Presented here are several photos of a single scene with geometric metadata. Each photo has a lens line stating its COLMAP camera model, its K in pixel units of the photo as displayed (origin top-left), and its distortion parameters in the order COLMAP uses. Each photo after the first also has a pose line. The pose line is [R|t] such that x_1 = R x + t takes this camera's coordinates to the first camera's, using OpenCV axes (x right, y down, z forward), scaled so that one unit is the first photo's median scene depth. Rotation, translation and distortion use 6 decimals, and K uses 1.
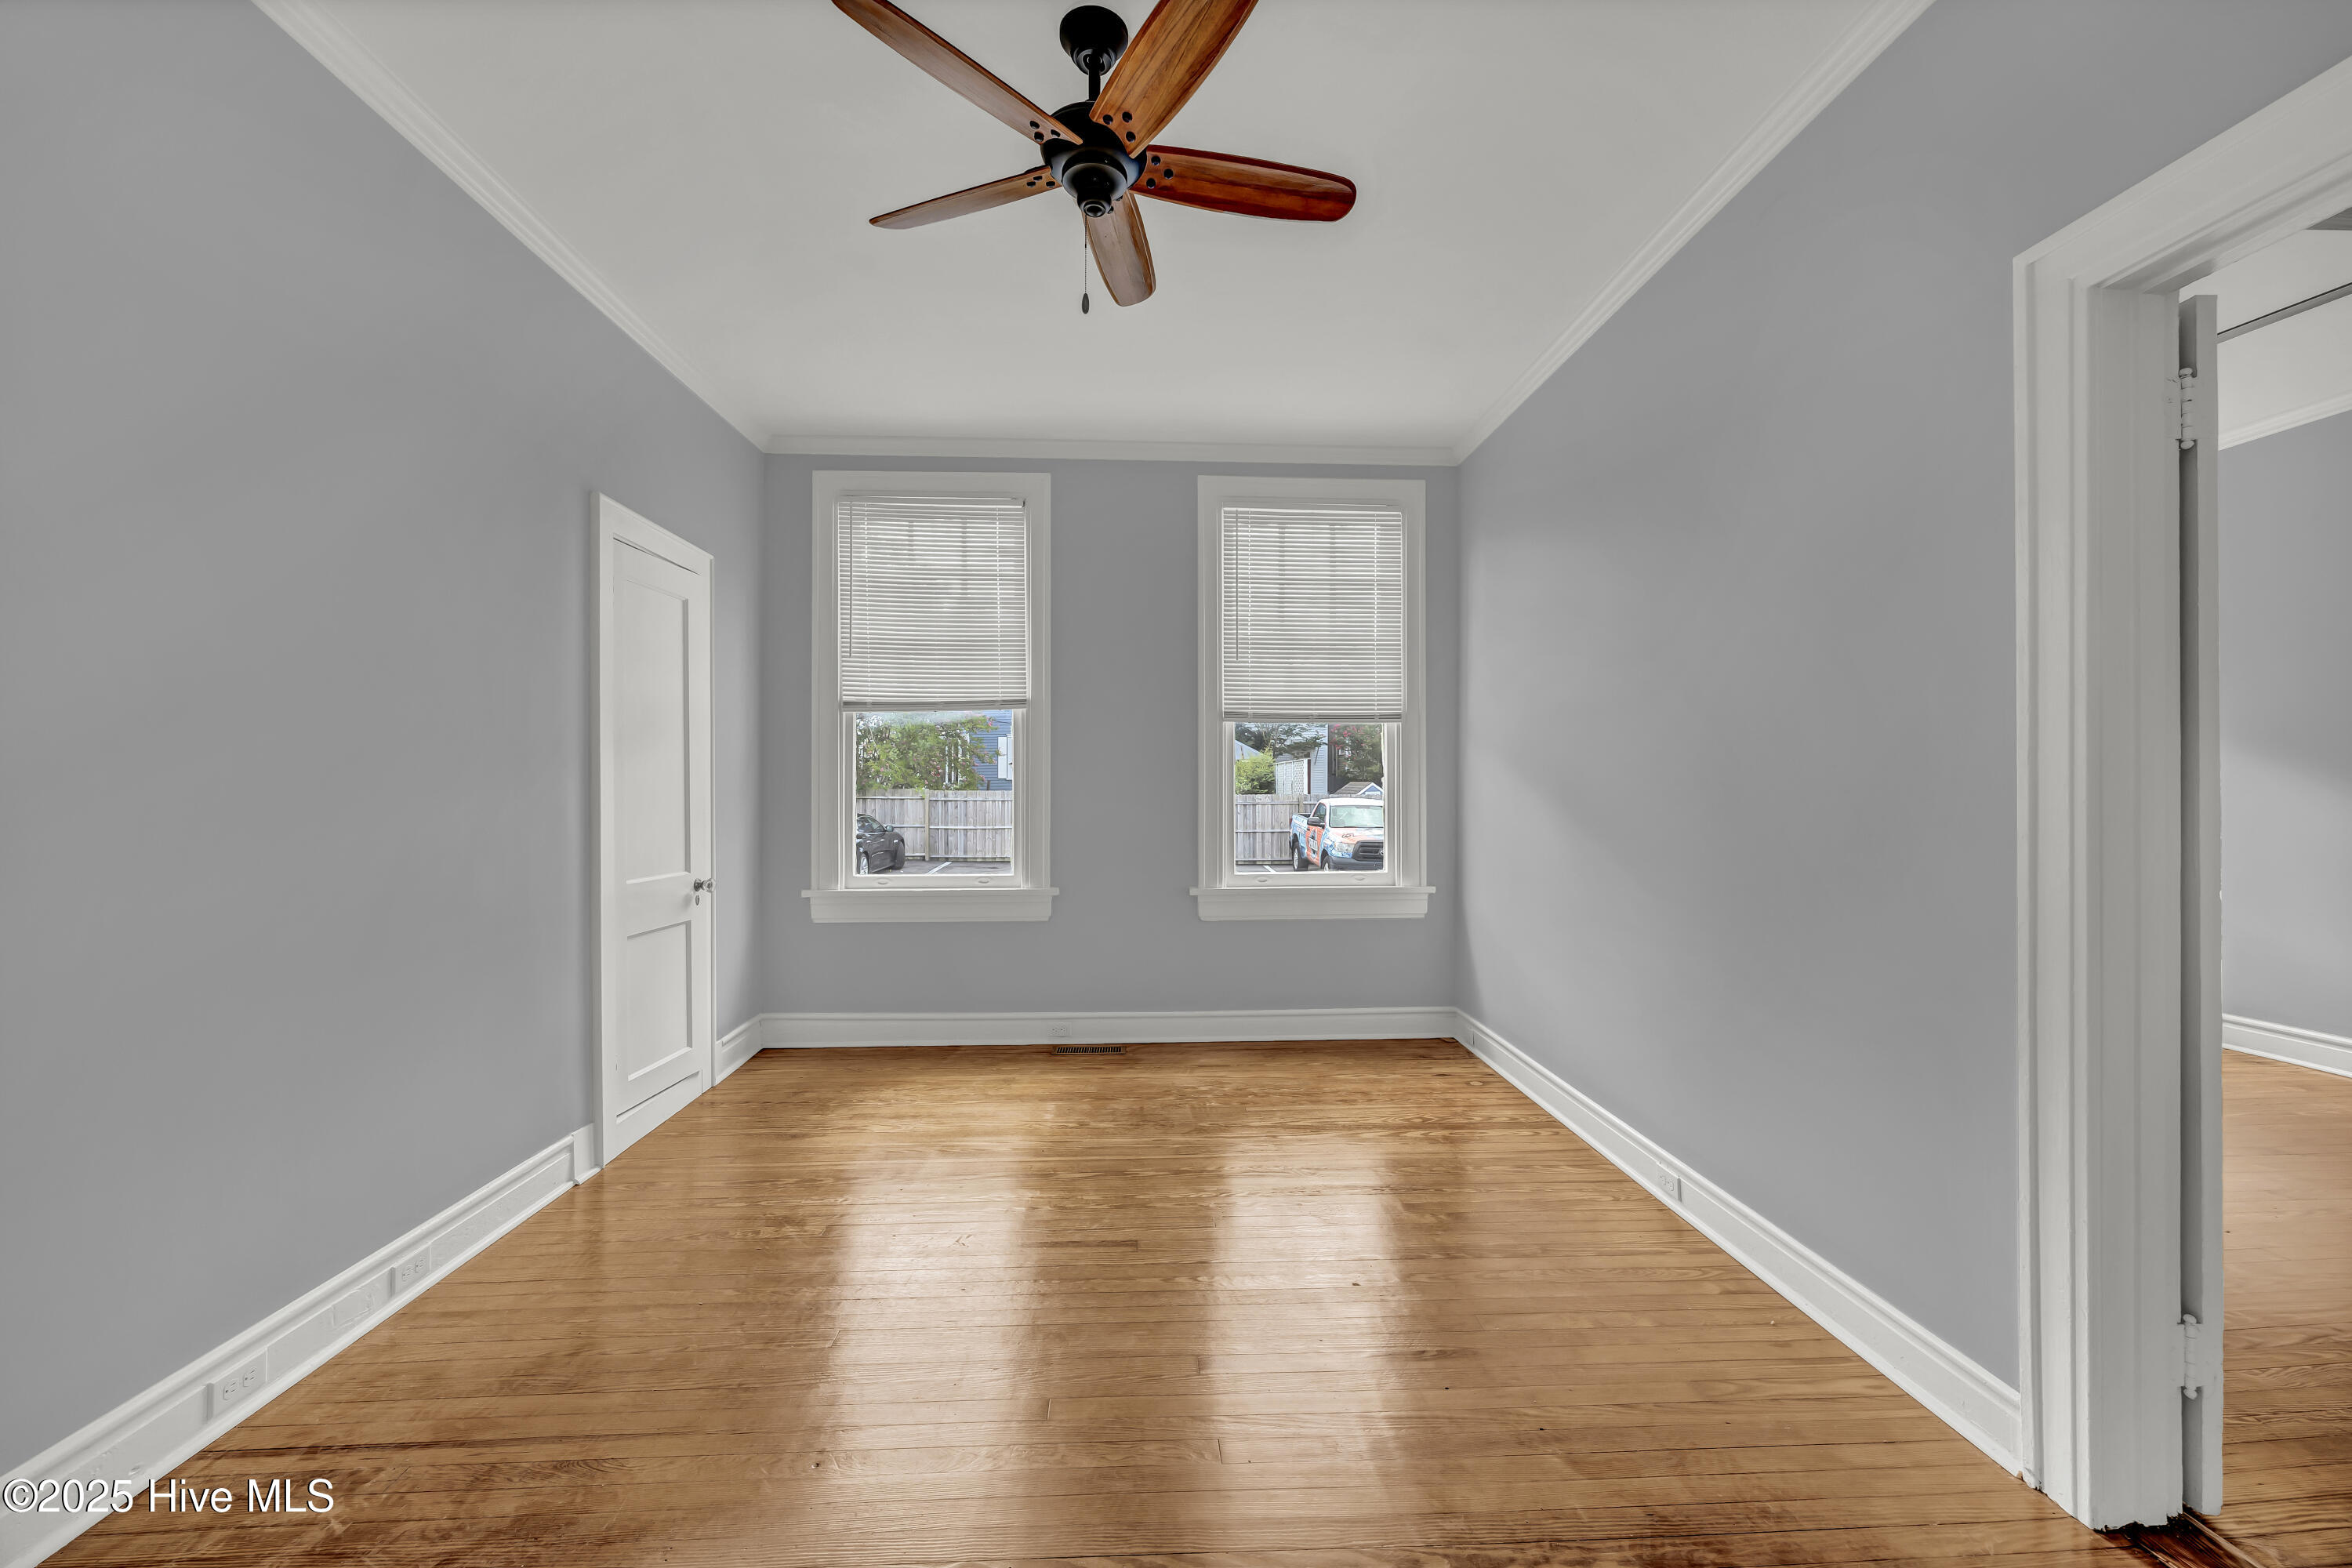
lens RADIAL K [[746.3, 0, 1176.0], [0, 746.3, 784.0], [0, 0, 1]] dist [-0.000363, -0.000002]
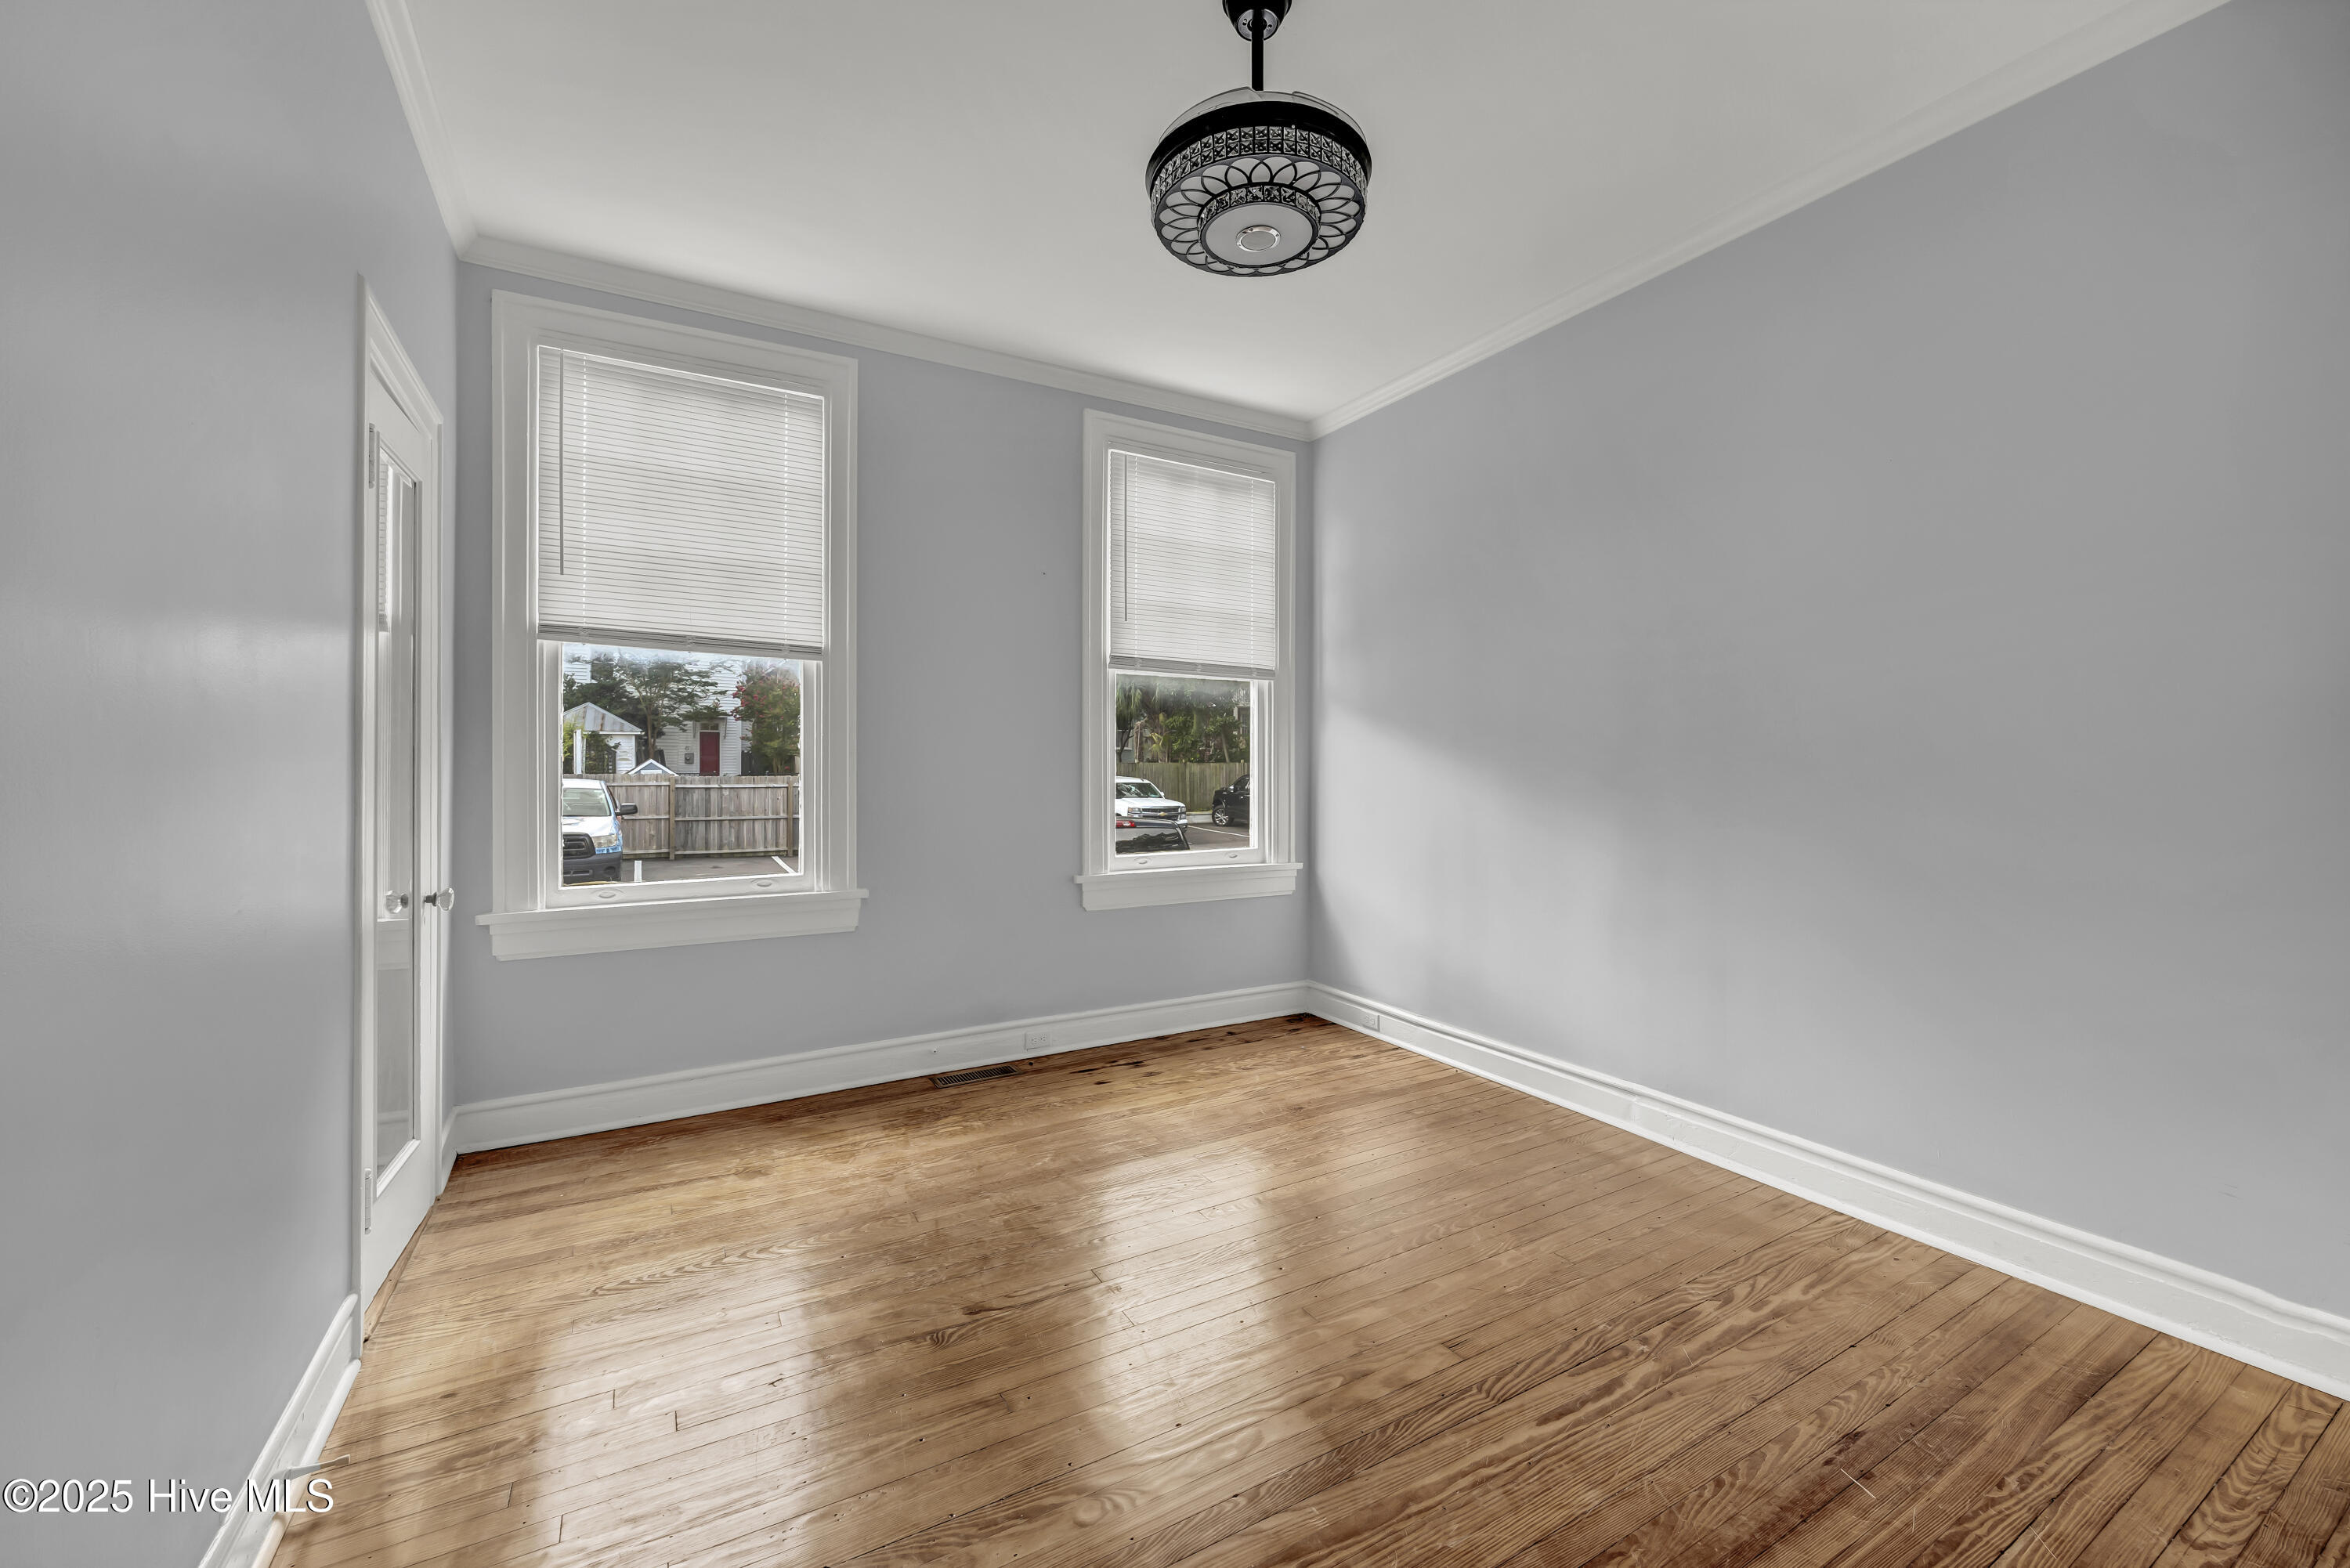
lens RADIAL K [[908.6, 0, 1171.2], [0, 908.6, 773.8], [0, 0, 1]] dist [0.014555, 0.000029]
pose [[0.892271, -0.002314, 0.451495, -0.357337], [-0.006728, 0.999808, 0.018422, -0.003198], [-0.451451, -0.019475, 0.892083, -0.009465]]
